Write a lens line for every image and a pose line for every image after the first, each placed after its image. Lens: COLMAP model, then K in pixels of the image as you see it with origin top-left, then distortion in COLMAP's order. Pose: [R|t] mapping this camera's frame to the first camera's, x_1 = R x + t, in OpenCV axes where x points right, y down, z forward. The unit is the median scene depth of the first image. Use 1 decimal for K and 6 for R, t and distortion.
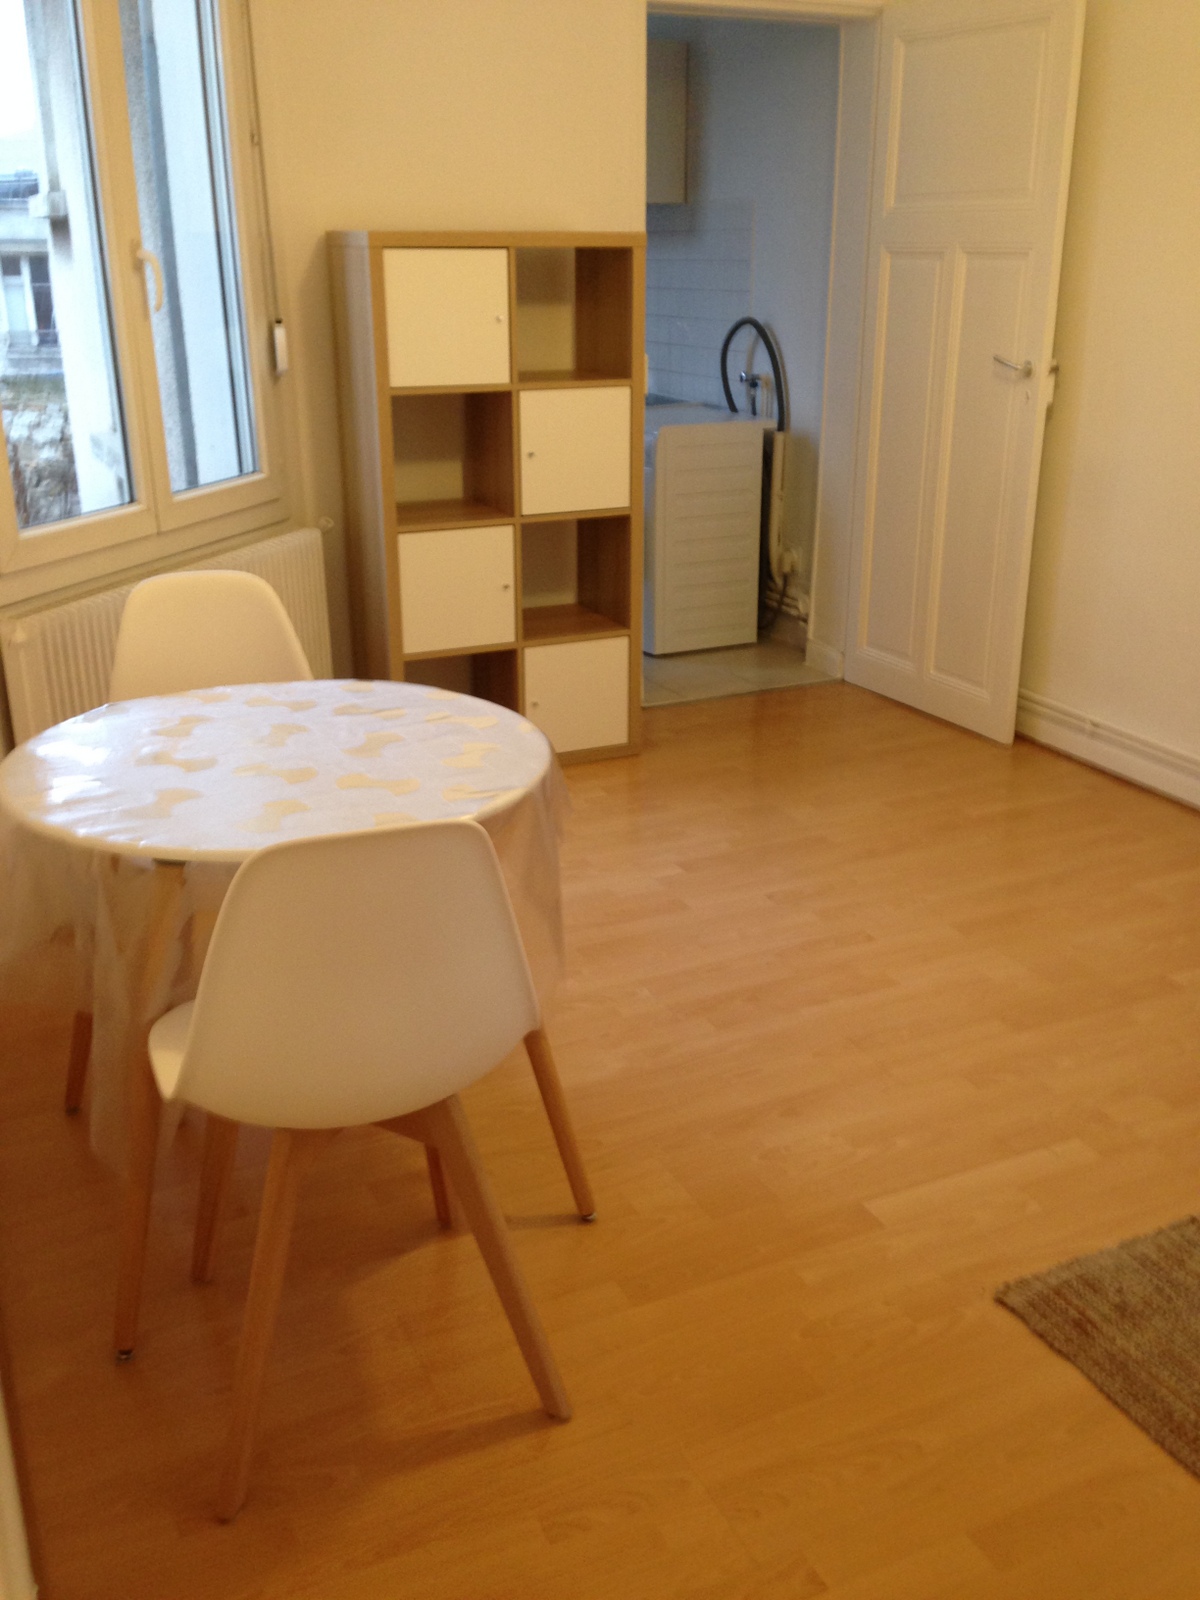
lens RADIAL K [[1453.8, 0, 609.8], [0, 1453.8, 795.1], [0, 0, 1]] dist [0.057213, -0.013561]
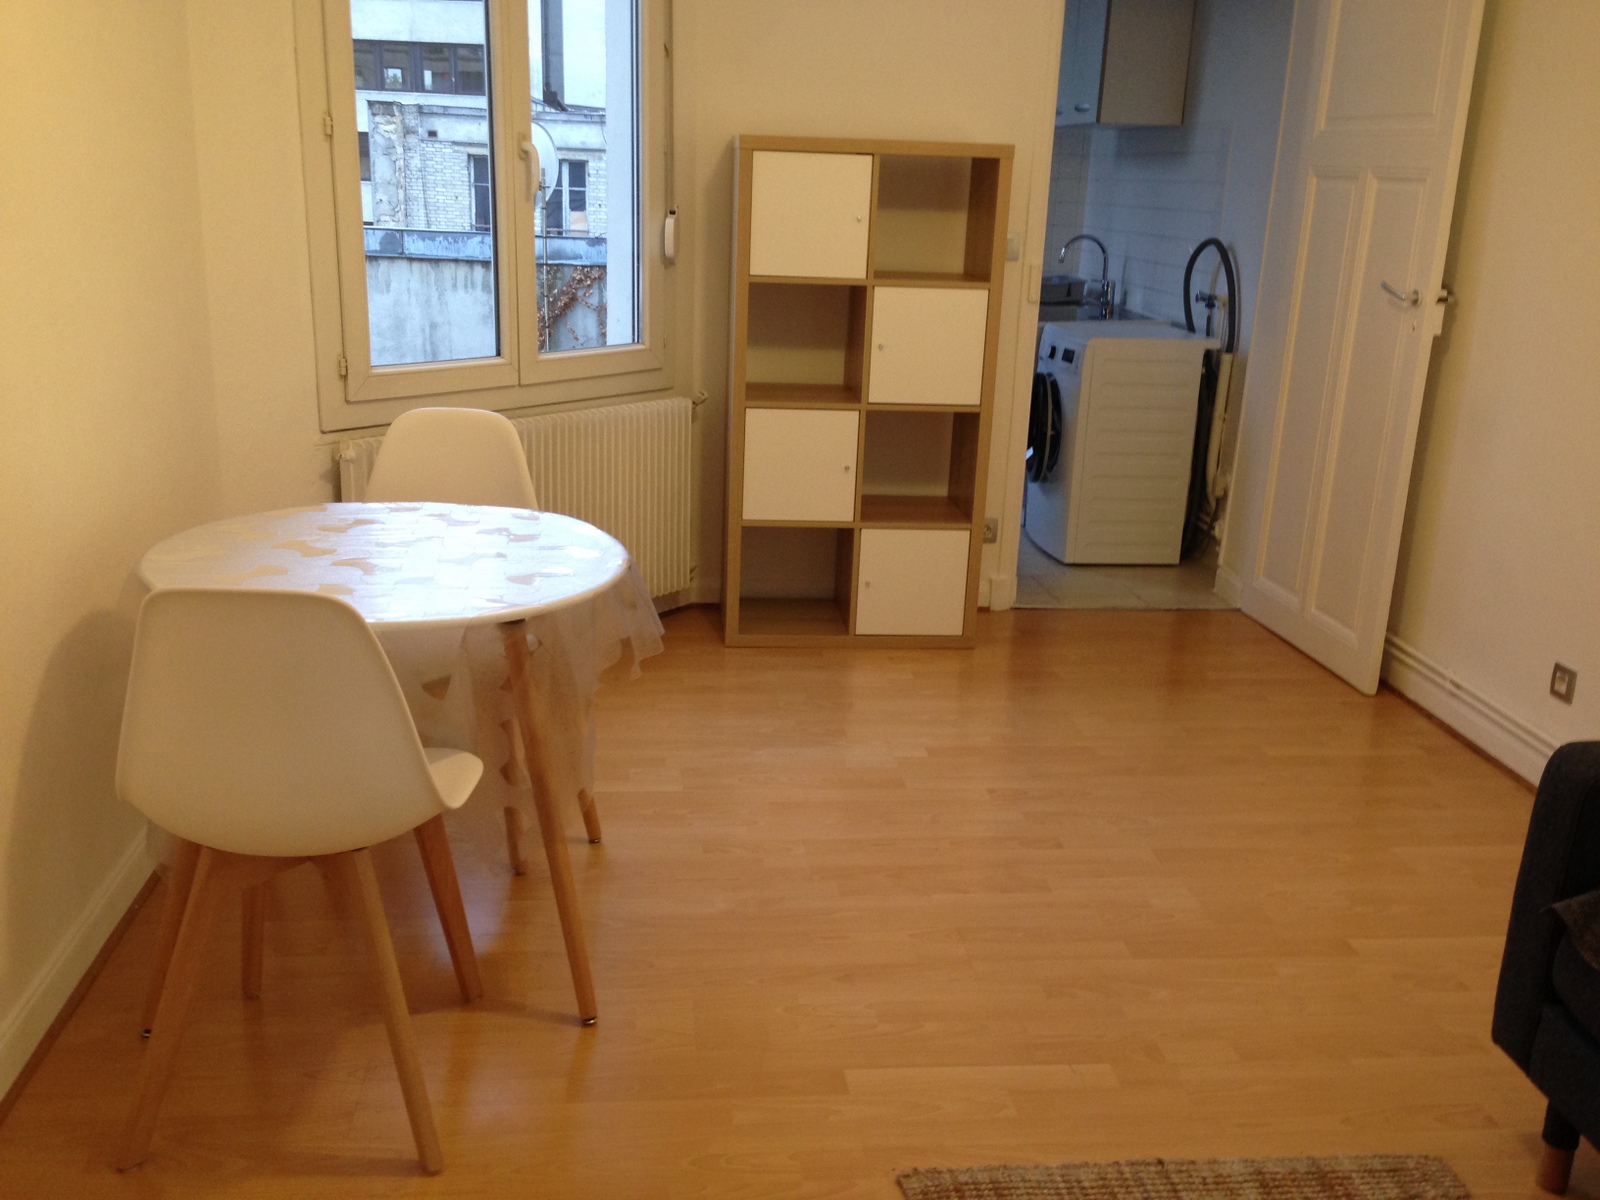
lens RADIAL K [[1453.8, 0, 800.0], [0, 1453.8, 600.0], [0, 0, 1]] dist [0.057213, -0.013561]
pose [[0.940238, 0.129489, -0.314937, 0.236861], [-0.152744, 0.986990, -0.050203, 0.008772], [0.304339, 0.095308, 0.947784, 0.003137]]
